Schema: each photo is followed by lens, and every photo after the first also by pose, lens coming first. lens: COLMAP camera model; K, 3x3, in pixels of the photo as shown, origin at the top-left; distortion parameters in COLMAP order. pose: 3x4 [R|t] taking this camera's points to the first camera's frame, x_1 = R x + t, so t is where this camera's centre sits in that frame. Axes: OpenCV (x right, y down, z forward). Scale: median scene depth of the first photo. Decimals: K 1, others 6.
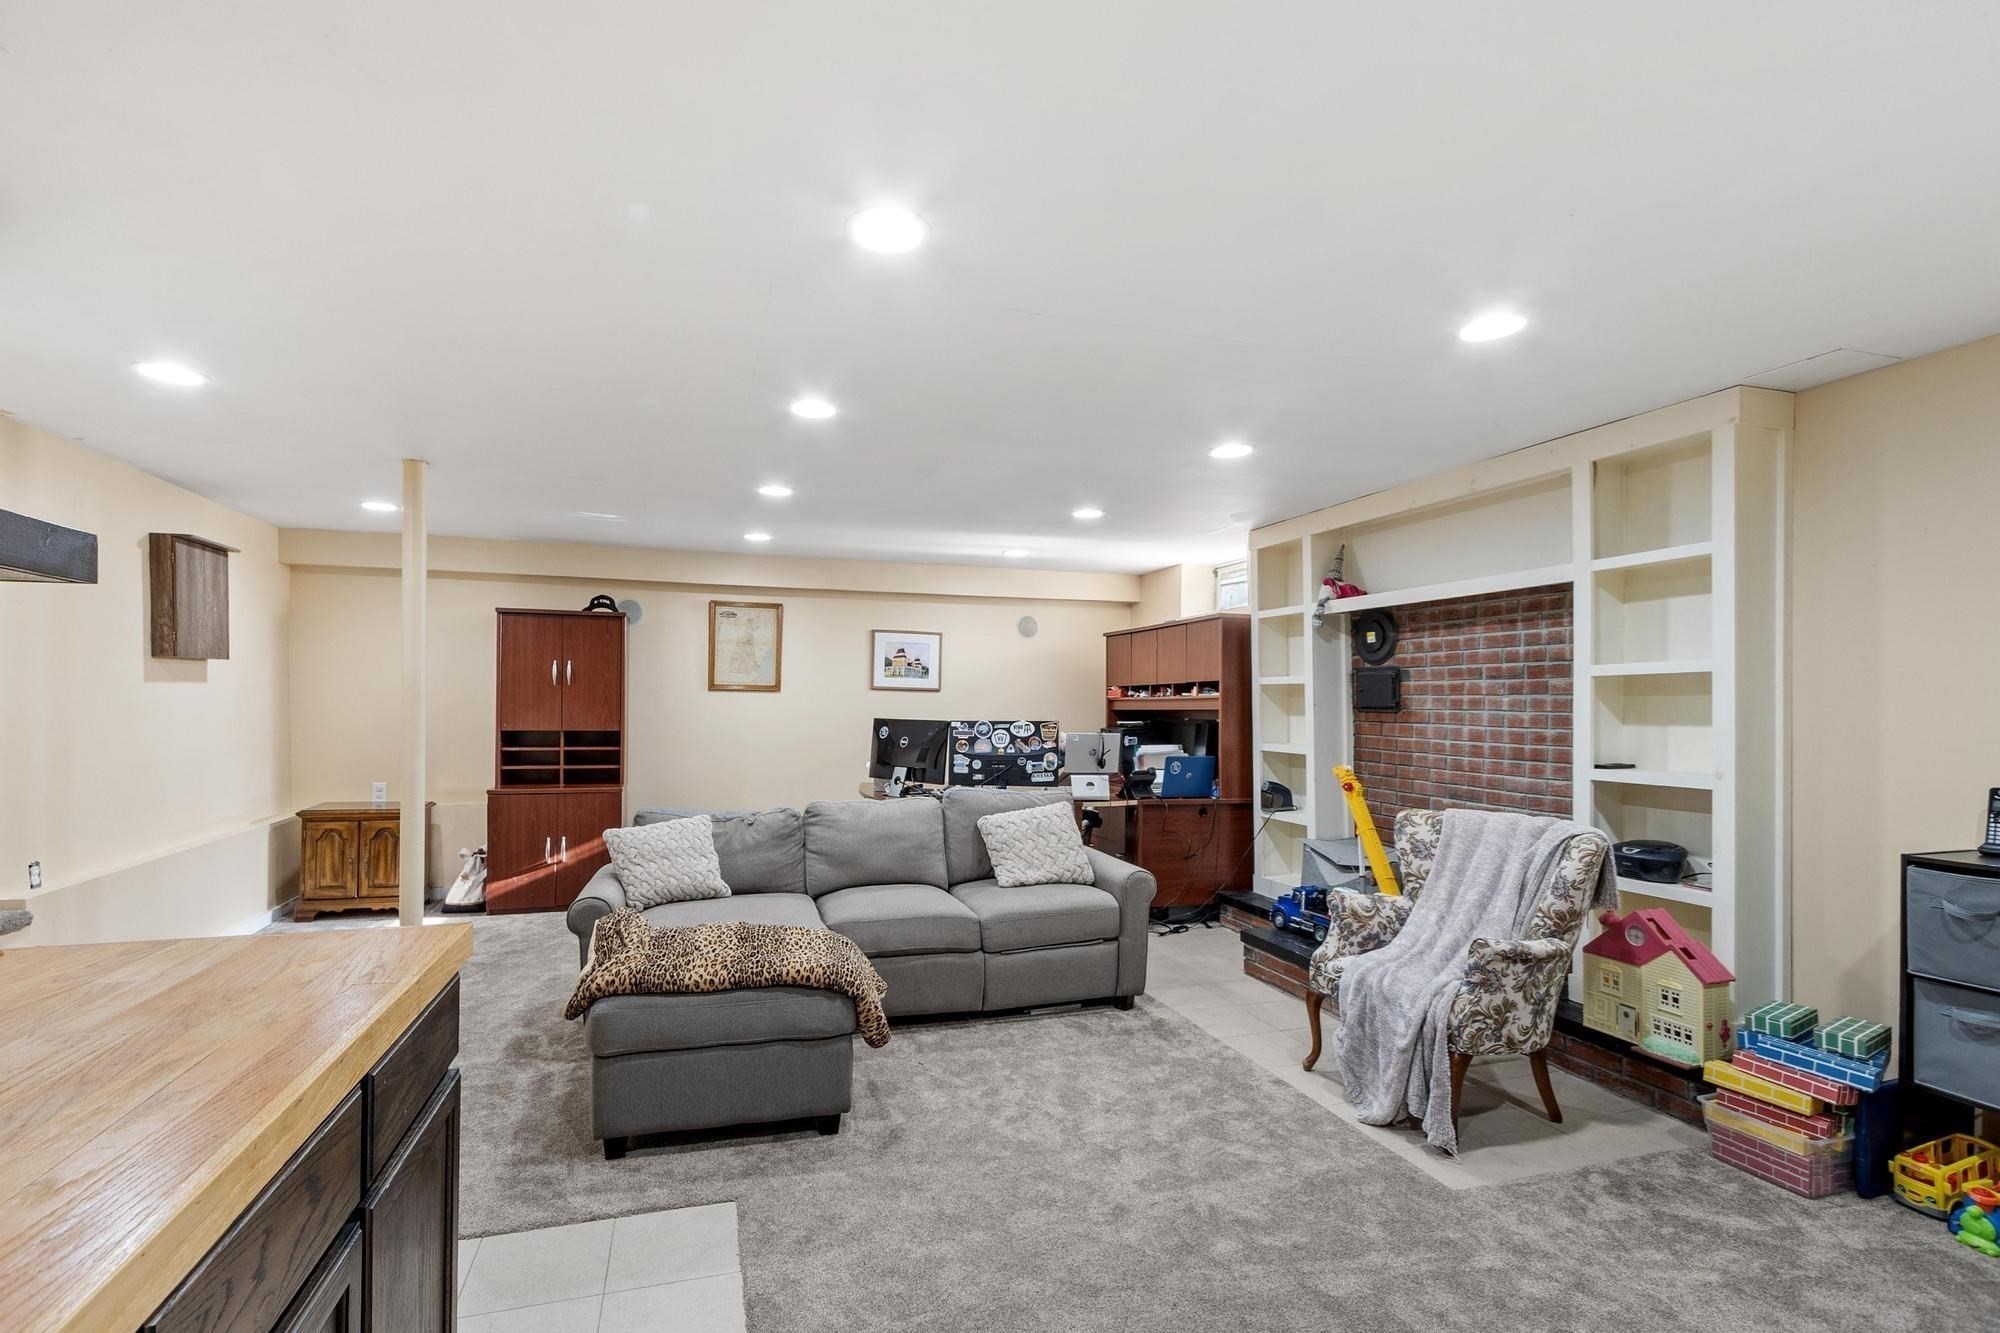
lens RADIAL K [[871.6, 0, 962.8], [0, 871.6, 696.5], [0, 0, 1]] dist [0.006225, -0.000405]
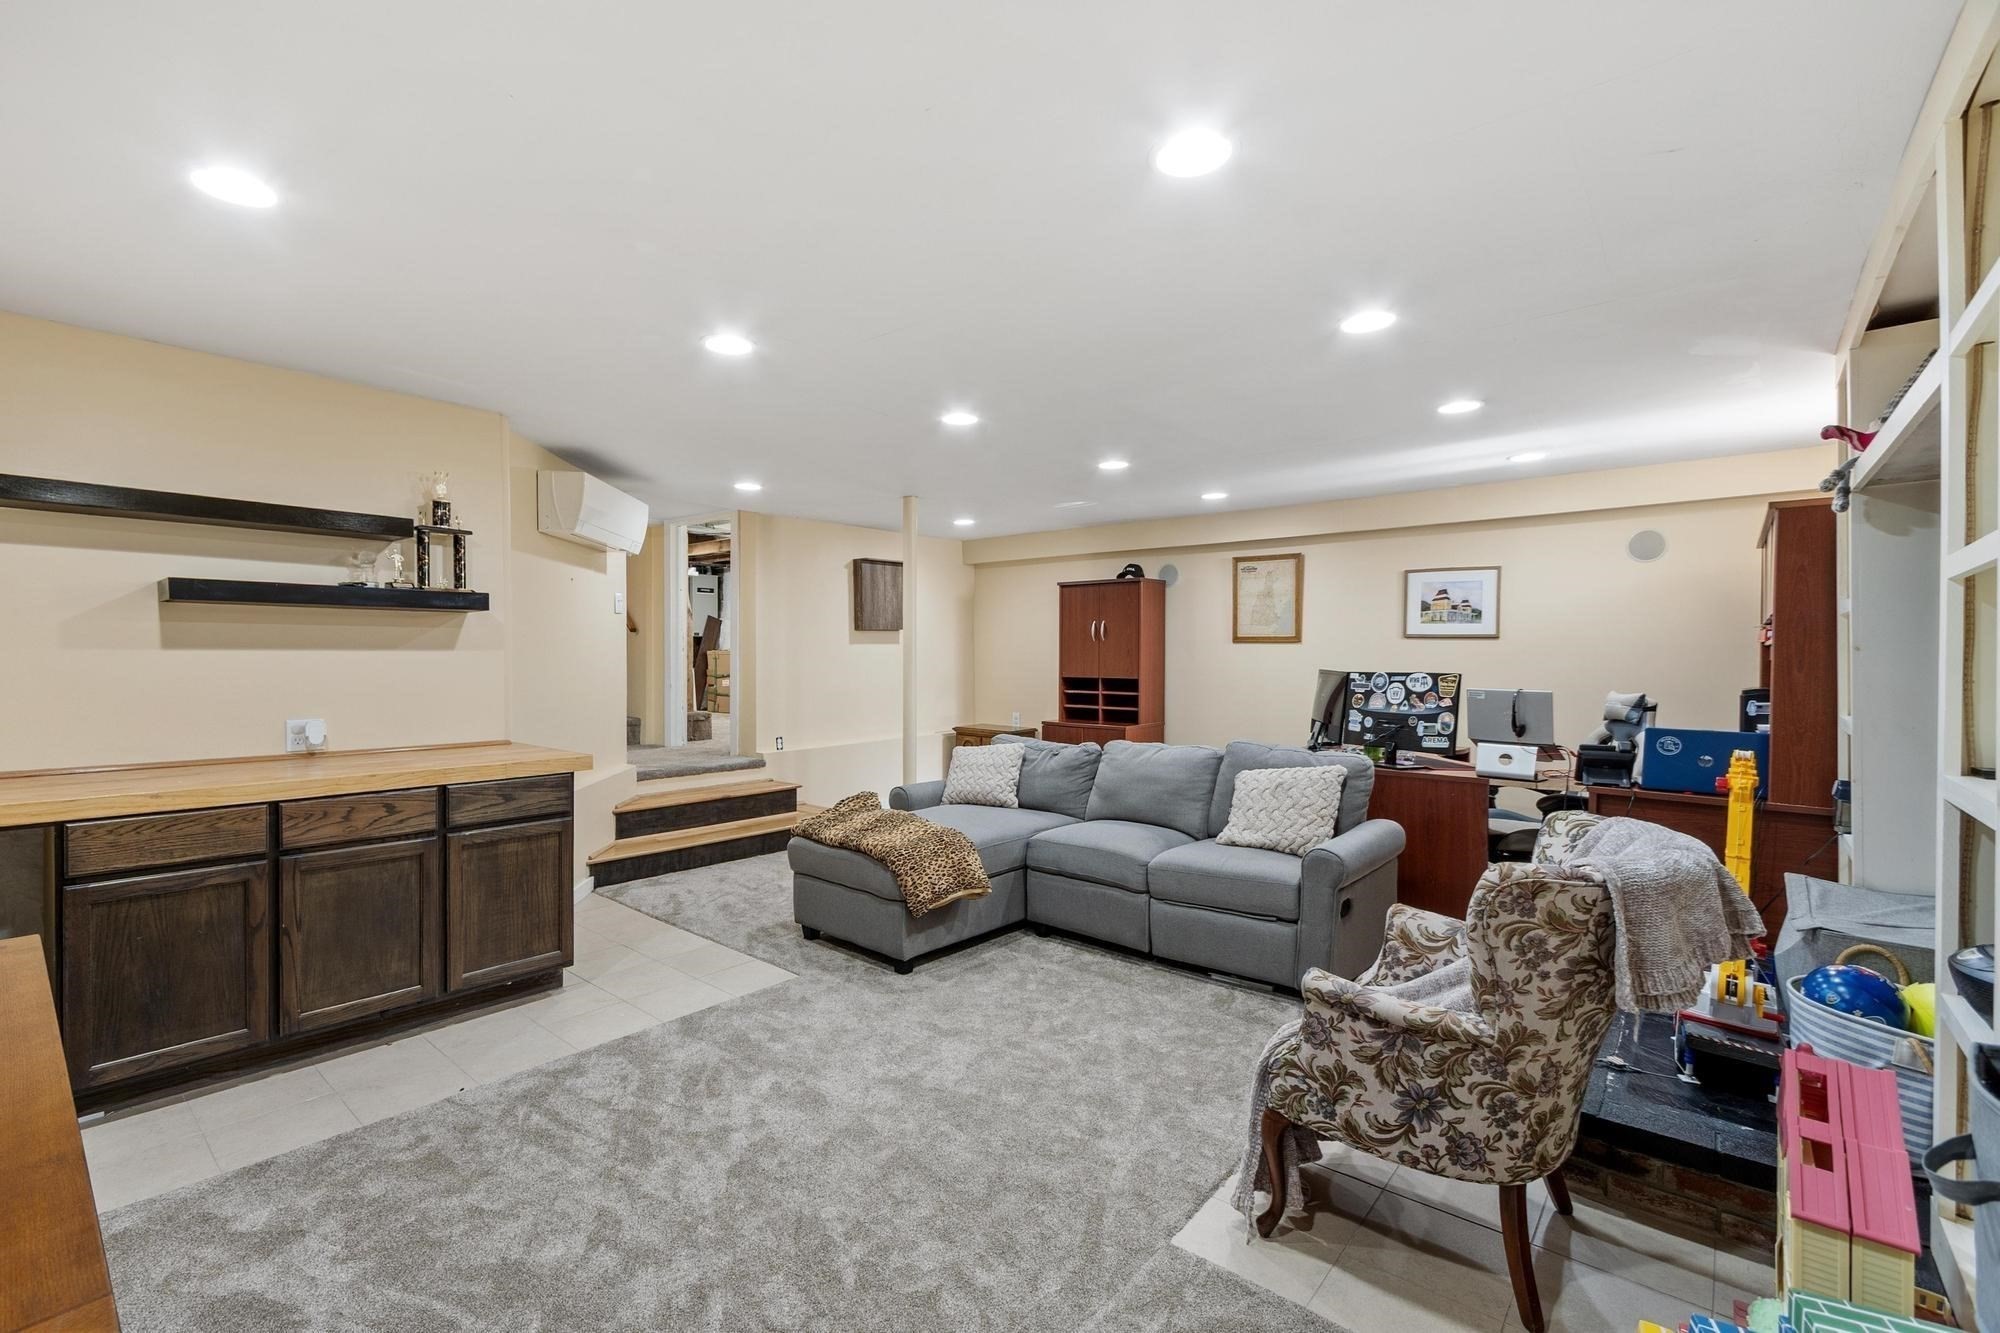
lens RADIAL K [[871.6, 0, 958.8], [0, 871.6, 670.1], [0, 0, 1]] dist [0.006225, -0.000405]
pose [[0.539203, 0.007335, -0.842144, 0.529502], [0.009990, 0.999836, 0.015105, 0.008712], [0.842117, -0.016557, 0.539041, 0.188313]]
